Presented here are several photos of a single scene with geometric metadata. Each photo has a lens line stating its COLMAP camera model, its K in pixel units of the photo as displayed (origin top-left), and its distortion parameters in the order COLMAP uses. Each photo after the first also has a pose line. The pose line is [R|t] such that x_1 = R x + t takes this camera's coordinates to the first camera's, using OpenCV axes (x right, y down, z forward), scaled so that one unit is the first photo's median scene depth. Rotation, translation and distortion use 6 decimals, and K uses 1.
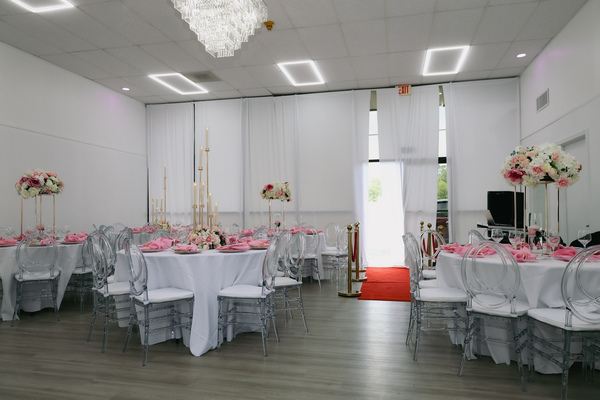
lens RADIAL K [[407.3, 0, 300.0], [0, 407.3, 200.0], [0, 0, 1]] dist [-0.006433, -0.002366]
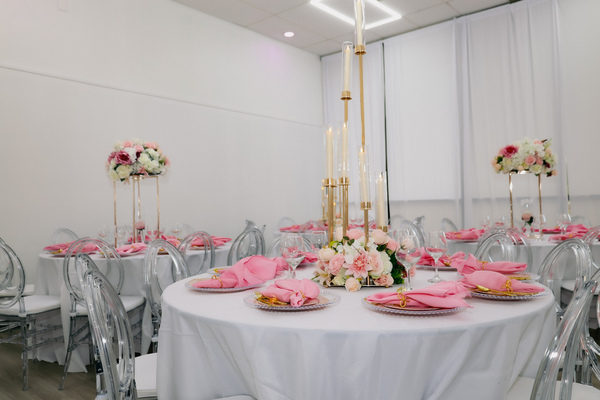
lens RADIAL K [[452.5, 0, 300.0], [0, 452.5, 200.0], [0, 0, 1]] dist [-0.013702, -0.002473]
pose [[0.881282, -0.018614, -0.472223, -0.054570], [0.030095, 0.999406, 0.016769, 0.020547], [0.471631, -0.028990, 0.881319, 0.481366]]
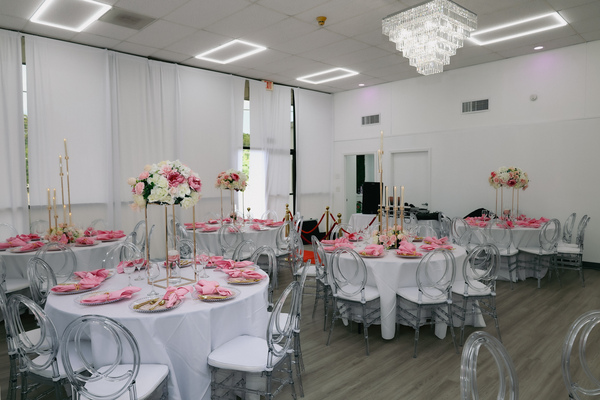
lens RADIAL K [[407.3, 0, 300.0], [0, 407.3, 200.0], [0, 0, 1]] dist [-0.006433, -0.002366]
pose [[0.539740, -0.046613, 0.840540, -1.071267], [-0.020191, 0.997462, 0.068280, -0.063482], [-0.841589, -0.053825, 0.537429, 0.534136]]
